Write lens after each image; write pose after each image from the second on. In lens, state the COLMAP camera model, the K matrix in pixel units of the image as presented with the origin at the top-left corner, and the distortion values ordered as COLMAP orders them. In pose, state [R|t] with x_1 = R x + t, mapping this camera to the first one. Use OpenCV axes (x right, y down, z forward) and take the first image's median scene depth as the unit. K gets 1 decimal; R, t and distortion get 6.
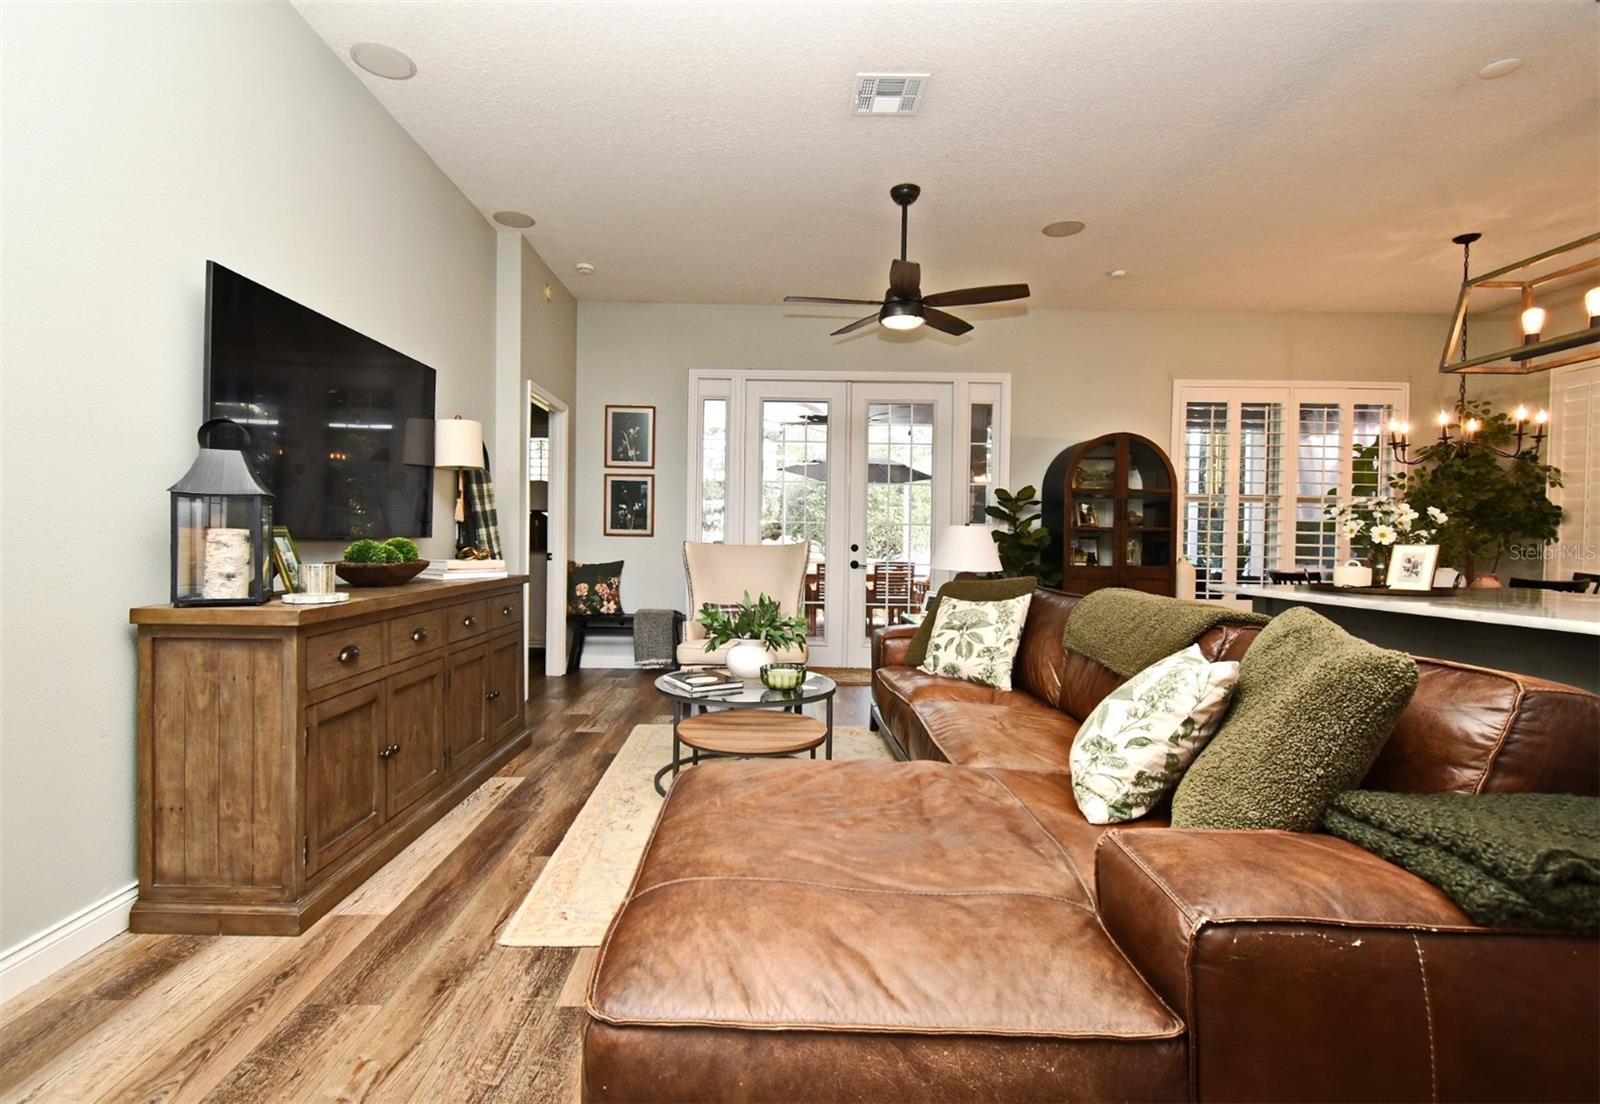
lens RADIAL K [[723.6, 0, 778.5], [0, 723.6, 550.5], [0, 0, 1]] dist [0.003443, 0.000513]
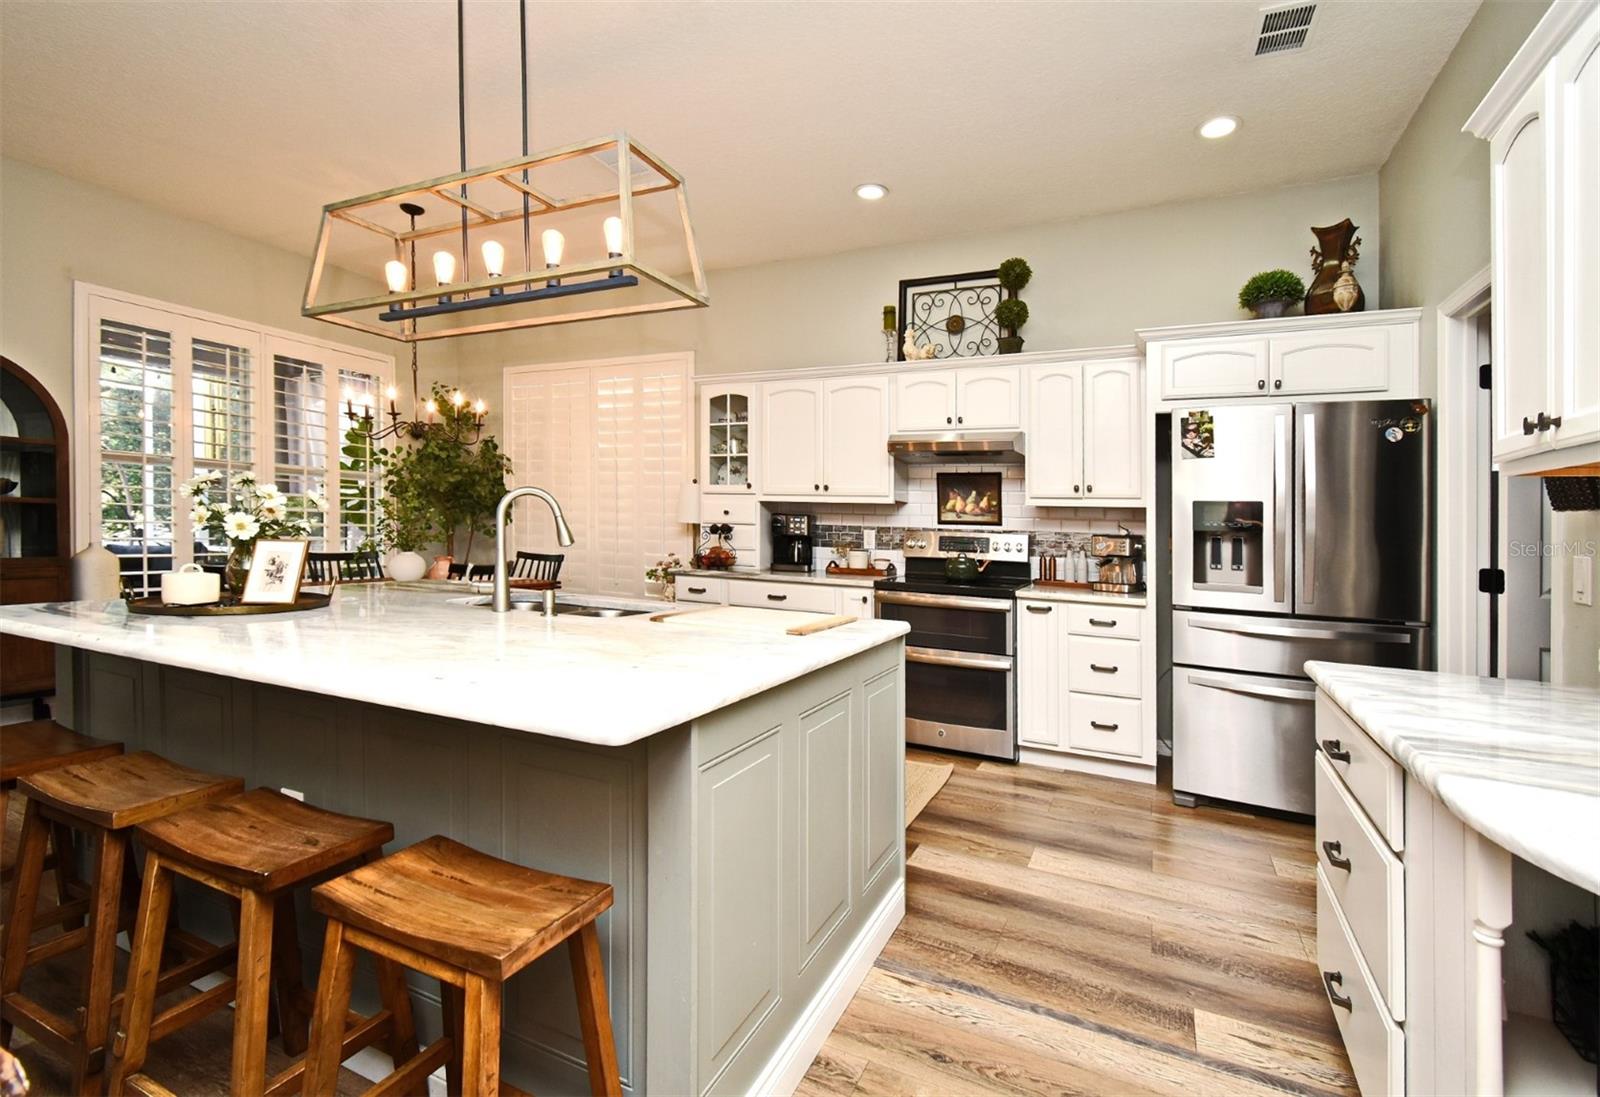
lens RADIAL K [[741.7, 0, 763.8], [0, 741.7, 563.3], [0, 0, 1]] dist [0.007287, -0.002503]
pose [[0.463876, -0.046190, 0.884695, 0.215514], [-0.008415, 0.998365, 0.056537, -0.016278], [-0.885860, -0.033671, 0.462729, 0.098918]]
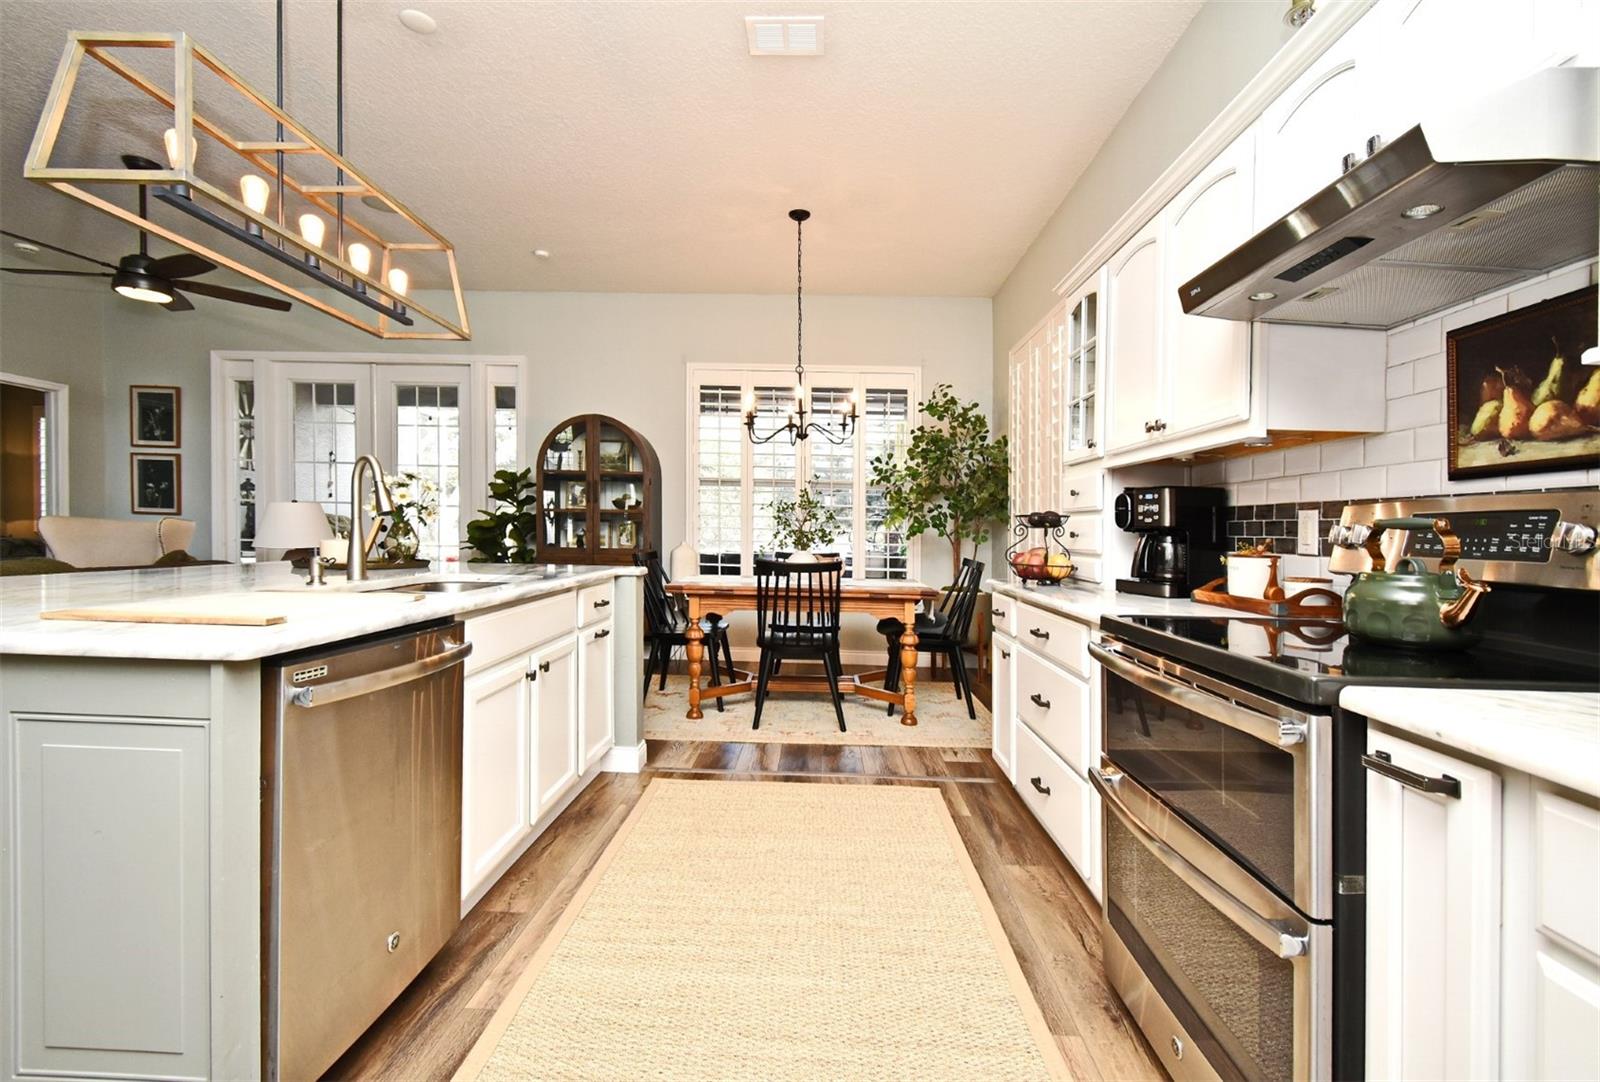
lens RADIAL K [[695.6, 0, 802.9], [0, 695.6, 569.7], [0, 0, 1]] dist [0.009029, -0.003801]
pose [[0.999591, 0.011679, -0.026090, 0.739169], [-0.010637, 0.999155, 0.039706, 0.008845], [0.026531, -0.039412, 0.998871, 0.038949]]
